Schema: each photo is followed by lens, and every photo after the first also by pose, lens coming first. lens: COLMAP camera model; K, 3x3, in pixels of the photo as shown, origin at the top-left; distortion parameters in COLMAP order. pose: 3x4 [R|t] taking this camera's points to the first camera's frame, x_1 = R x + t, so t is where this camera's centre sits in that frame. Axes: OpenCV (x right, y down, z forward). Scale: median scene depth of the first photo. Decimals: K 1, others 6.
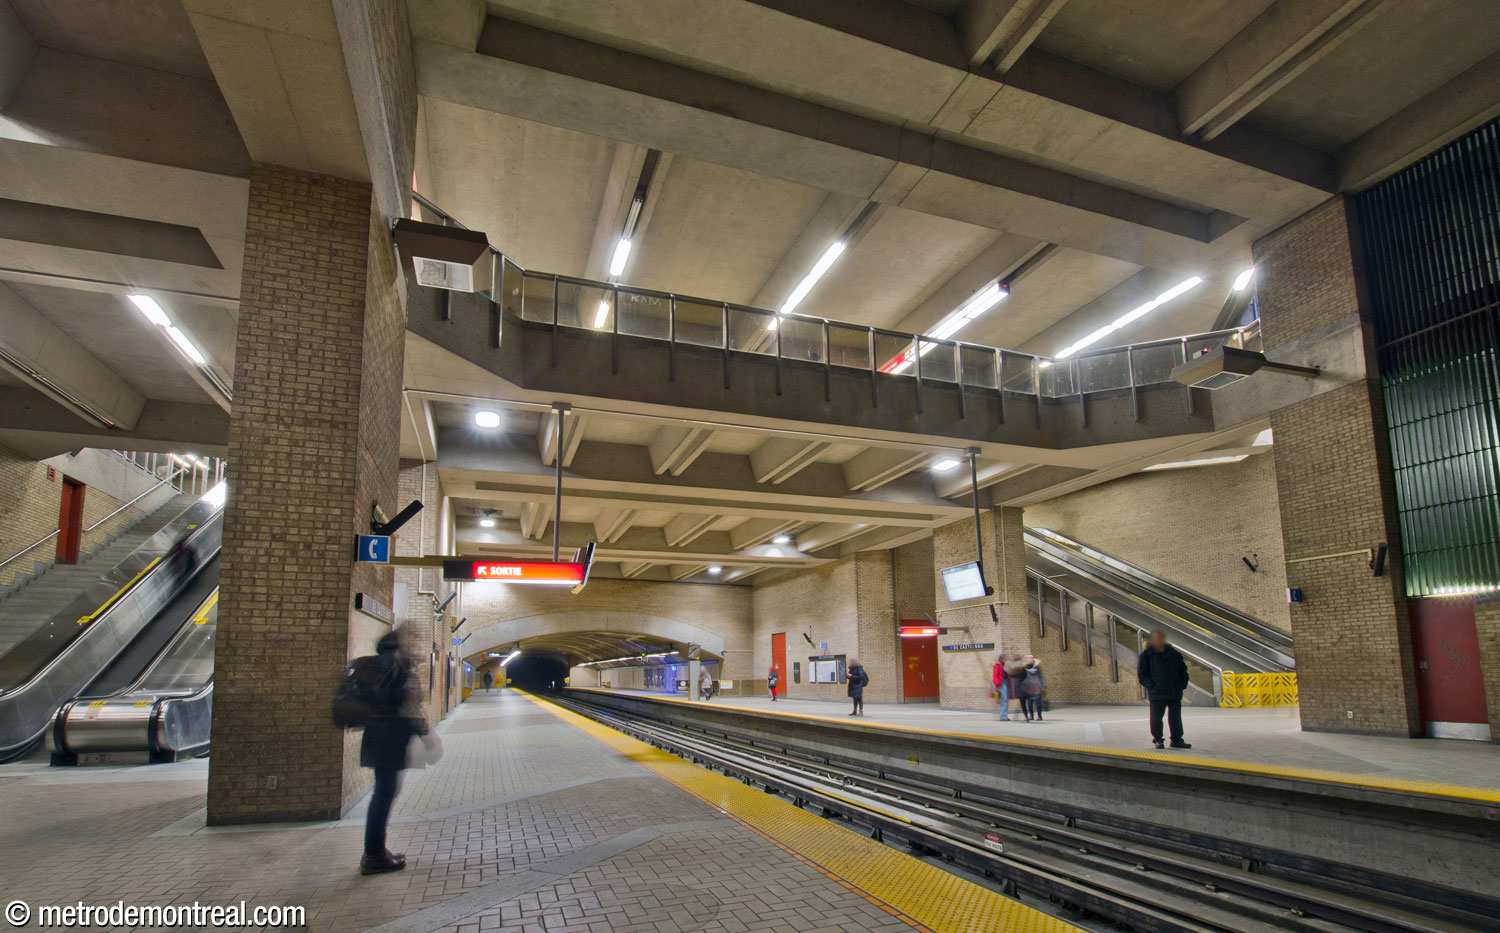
lens RADIAL K [[1103.8, 0, 750.0], [0, 1103.8, 466.5], [0, 0, 1]] dist [-0.073706, 0.002421]
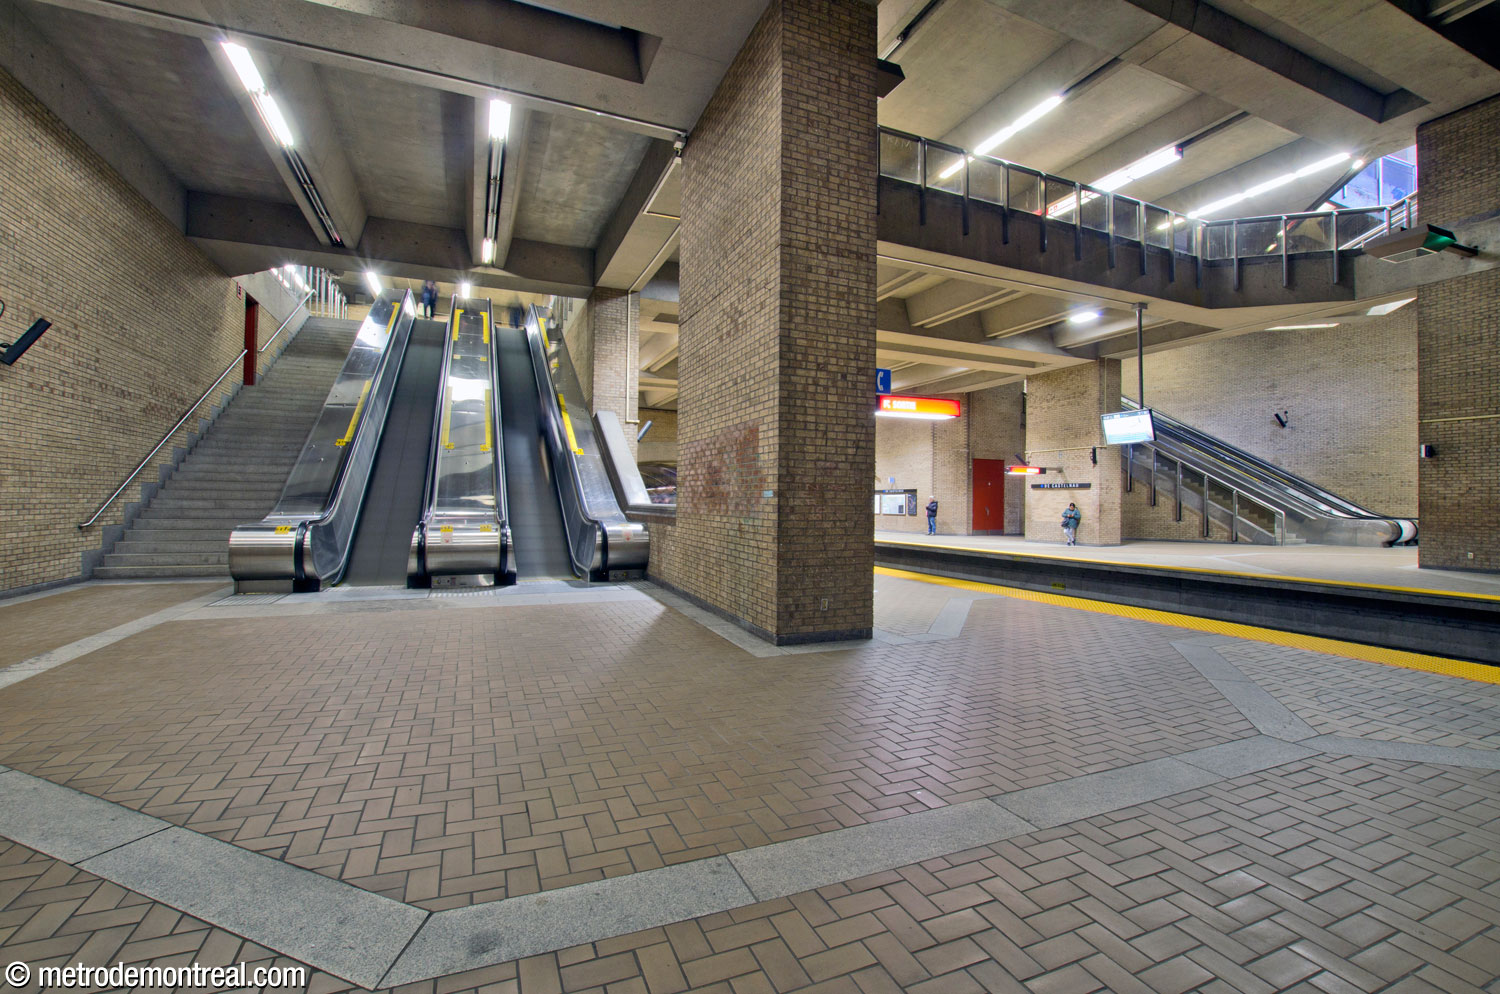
lens RADIAL K [[1056.3, 0, 750.0], [0, 1056.3, 497.0], [0, 0, 1]] dist [-0.099925, 0.055320]
pose [[0.993736, 0.022583, 0.109448, -0.353451], [-0.041664, 0.983626, 0.175339, 0.008864], [-0.103697, -0.178801, 0.978405, 0.018074]]
